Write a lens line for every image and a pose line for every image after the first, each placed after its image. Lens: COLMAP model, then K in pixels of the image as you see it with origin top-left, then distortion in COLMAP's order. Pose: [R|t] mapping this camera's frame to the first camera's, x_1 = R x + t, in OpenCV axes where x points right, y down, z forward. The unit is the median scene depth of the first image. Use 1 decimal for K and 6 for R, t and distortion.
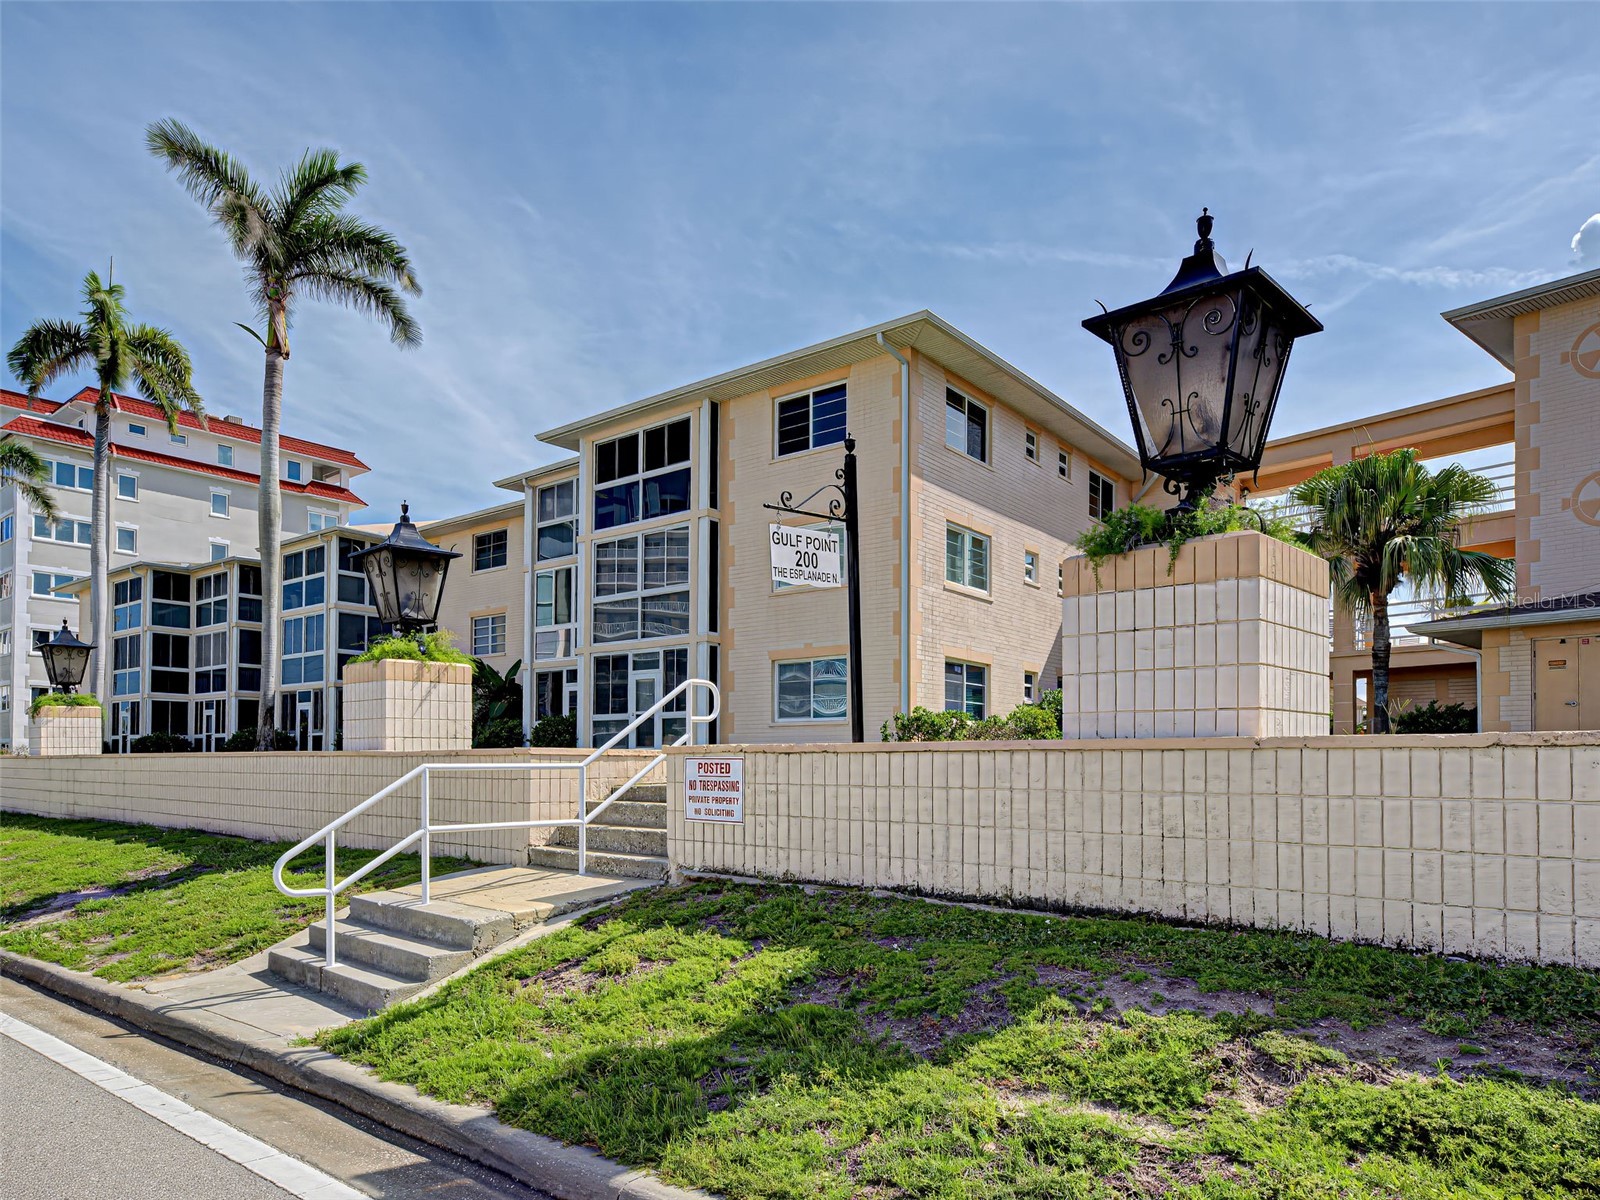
lens RADIAL K [[924.3, 0, 800.0], [0, 924.3, 600.0], [0, 0, 1]] dist [0.017125, 0.000040]
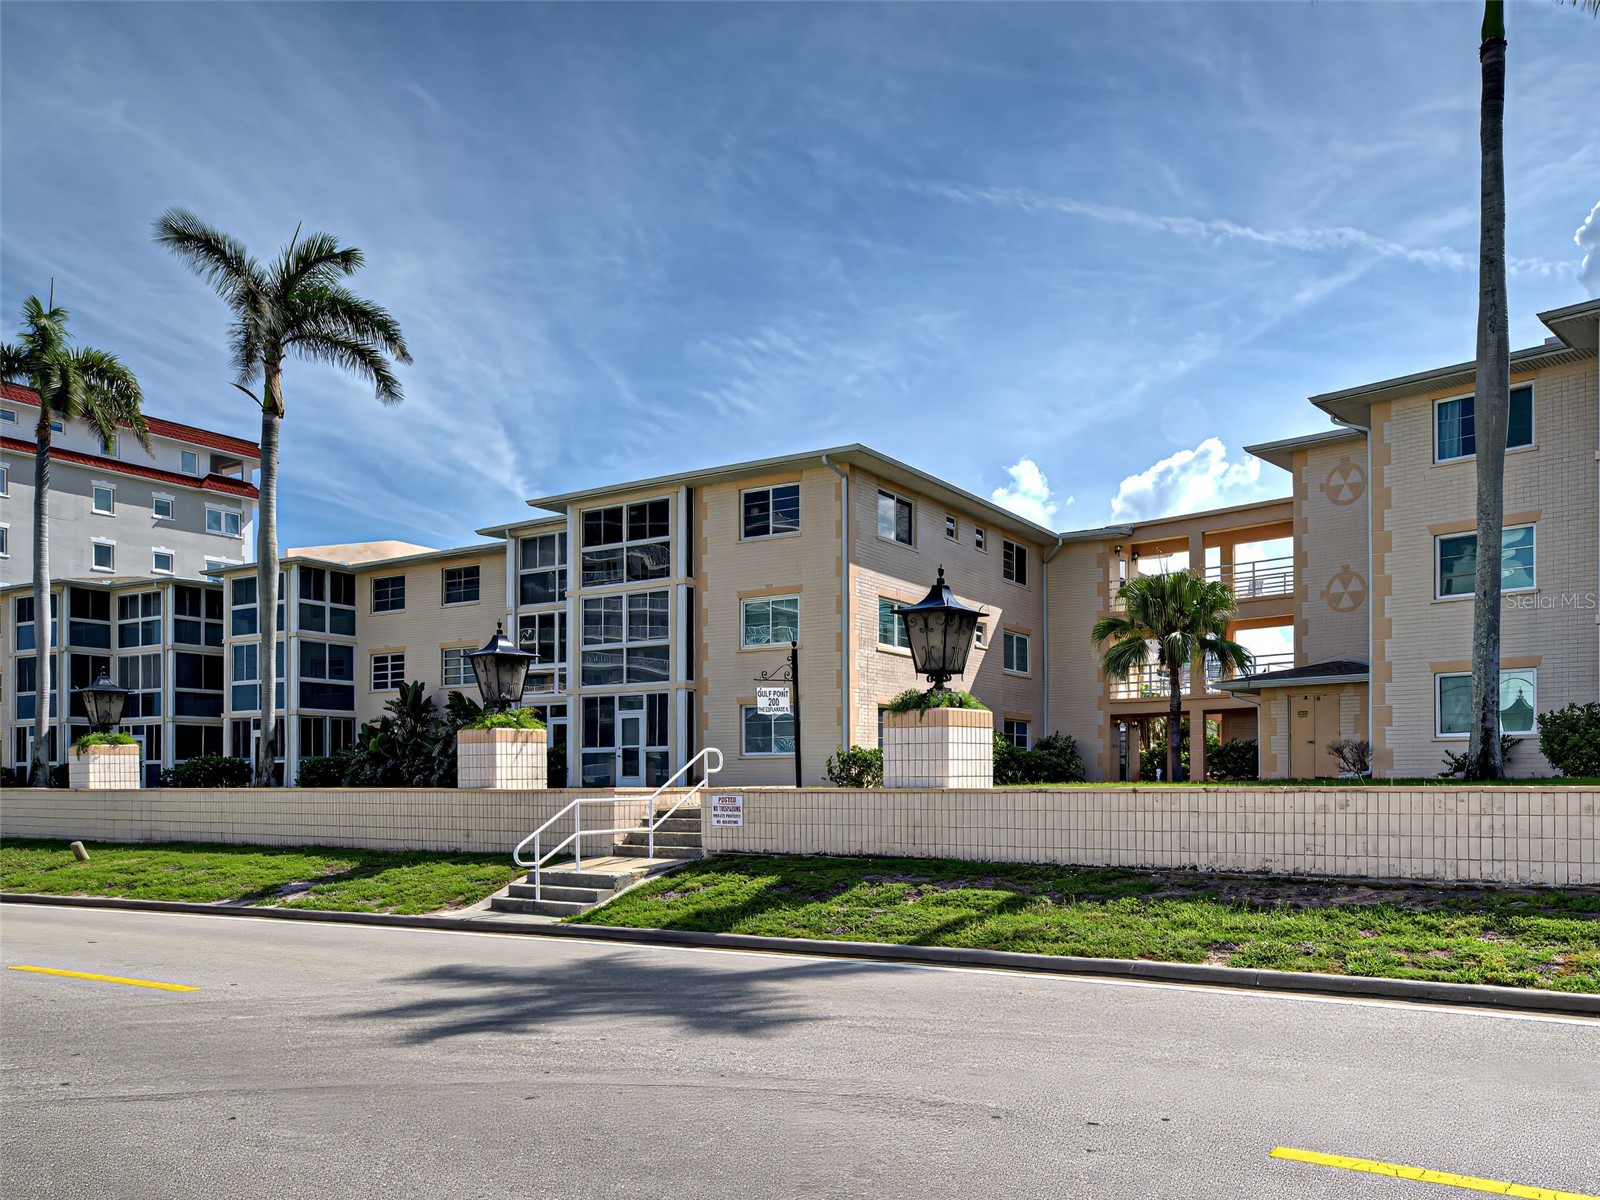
lens RADIAL K [[1115.0, 0, 800.0], [0, 1115.0, 600.0], [0, 0, 1]] dist [0.025092, -0.000615]
pose [[0.999124, -0.005617, 0.041466, -0.012403], [0.004925, 0.999847, 0.016769, -0.105296], [-0.041554, -0.016550, 0.998999, -0.511214]]
